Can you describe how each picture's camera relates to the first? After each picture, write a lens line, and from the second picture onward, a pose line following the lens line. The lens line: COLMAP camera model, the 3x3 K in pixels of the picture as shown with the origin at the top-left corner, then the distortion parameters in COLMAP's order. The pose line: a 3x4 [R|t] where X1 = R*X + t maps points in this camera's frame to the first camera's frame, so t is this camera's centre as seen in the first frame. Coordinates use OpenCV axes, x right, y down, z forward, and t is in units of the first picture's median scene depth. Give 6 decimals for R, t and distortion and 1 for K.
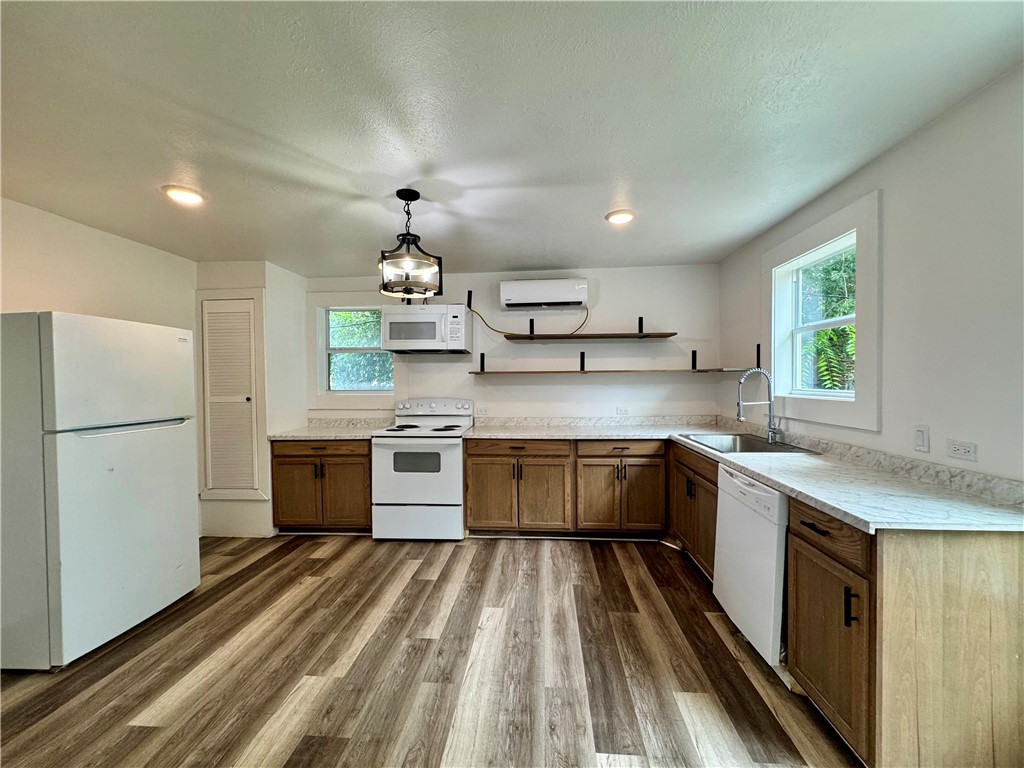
lens RADIAL K [[407.3, 0, 513.3], [0, 407.3, 387.8], [0, 0, 1]] dist [-0.000947, 0.000233]
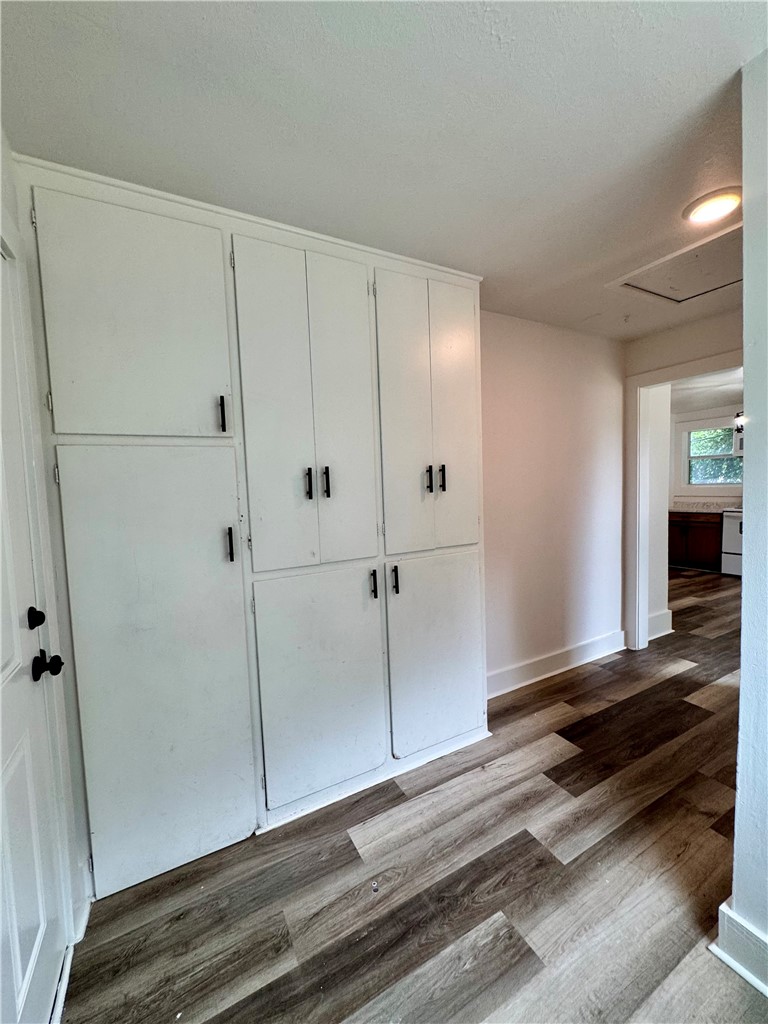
lens RADIAL K [[407.3, 0, 385.4], [0, 407.3, 513.1], [0, 0, 1]] dist [-0.000947, 0.000233]
pose [[0.538240, 0.048788, -0.841378, 0.438563], [0.006474, 0.998054, 0.062014, 0.023557], [0.842767, -0.038825, 0.536877, -1.501412]]
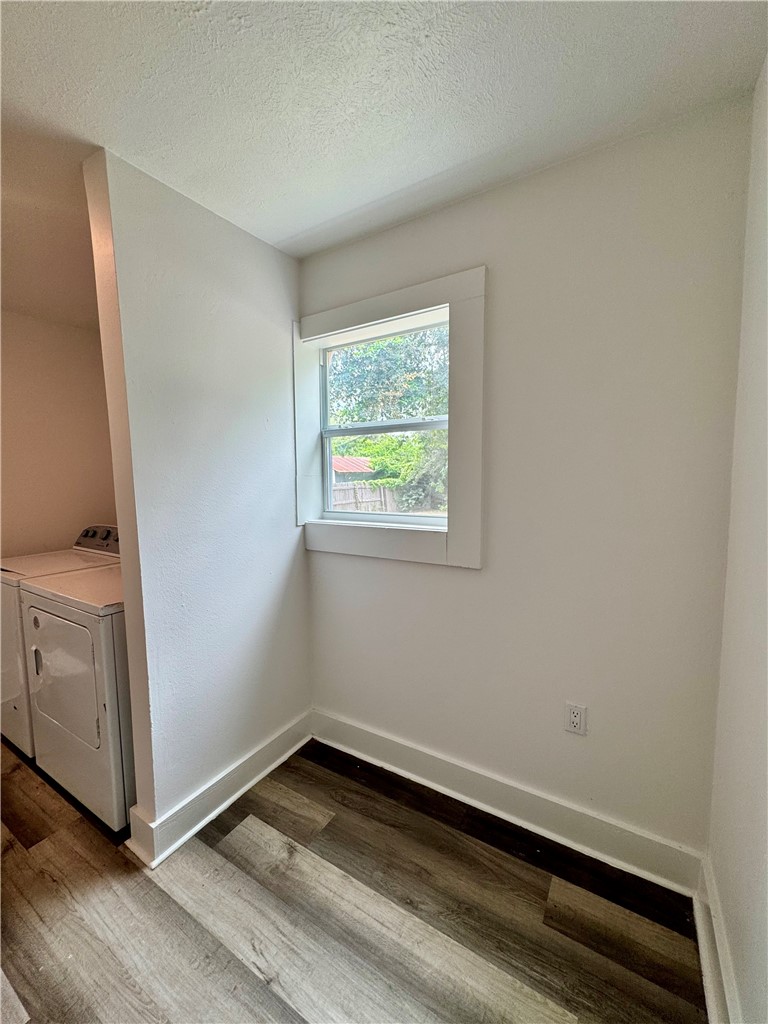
lens RADIAL K [[407.3, 0, 389.8], [0, 407.3, 512.3], [0, 0, 1]] dist [-0.000947, 0.000233]
pose [[0.450385, -0.072566, 0.889881, -0.095560], [0.023285, 0.997307, 0.069542, 0.025184], [-0.892531, -0.010600, 0.450862, -1.504504]]
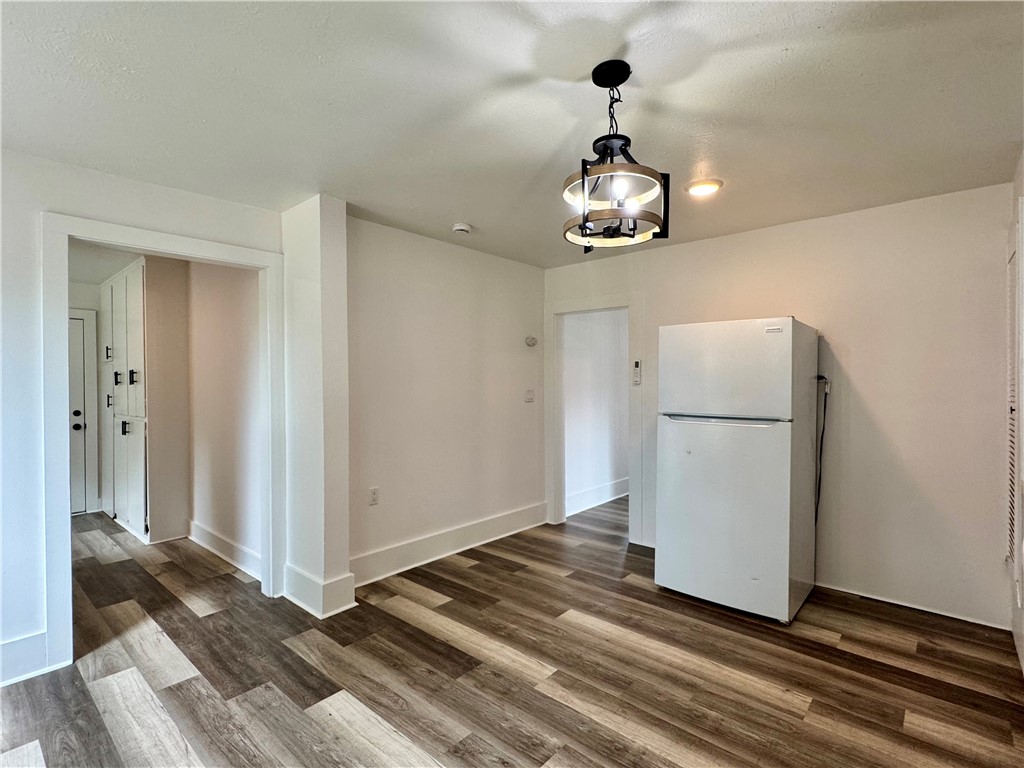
lens RADIAL K [[501.1, 0, 512.1], [0, 501.1, 385.4], [0, 0, 1]] dist [0.004673, -0.000257]
pose [[-0.604400, 0.016495, -0.796510, 0.425827], [-0.007891, 0.999613, 0.026689, -0.024435], [0.796642, 0.022416, -0.604035, 1.303269]]
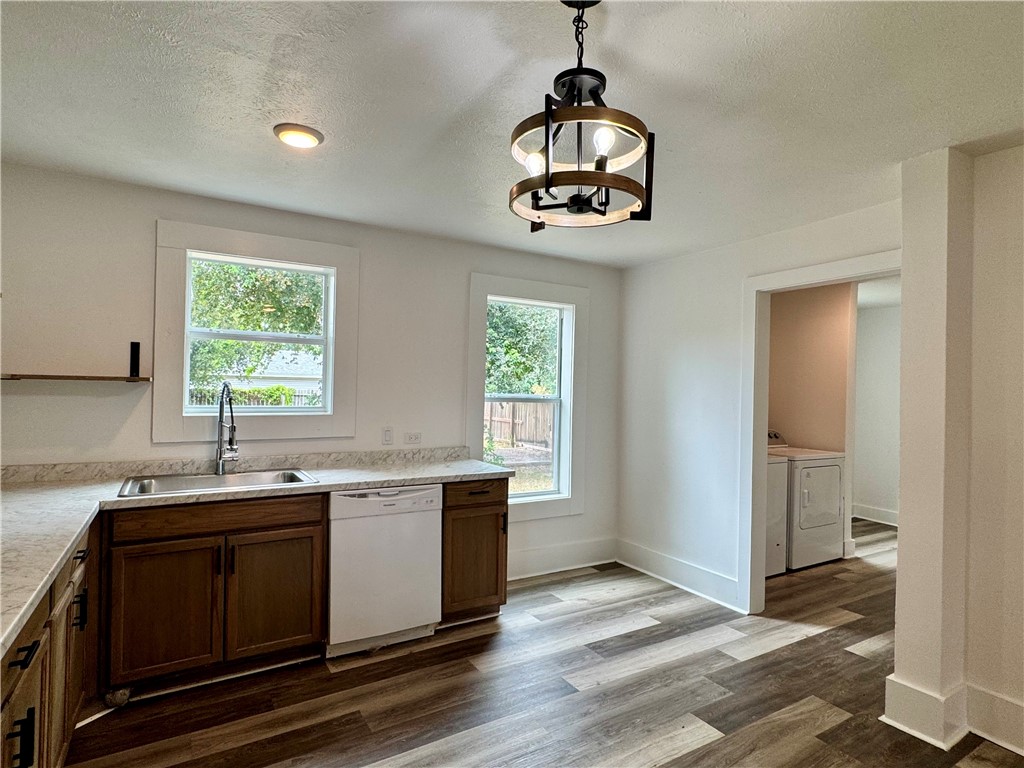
lens RADIAL K [[547.1, 0, 507.1], [0, 547.1, 384.5], [0, 0, 1]] dist [0.000947, -0.001361]
pose [[-0.575039, 0.002978, 0.818121, -0.677453], [0.002188, 0.999995, -0.002103, -0.044105], [-0.818123, 0.000581, -0.575043, 1.364702]]
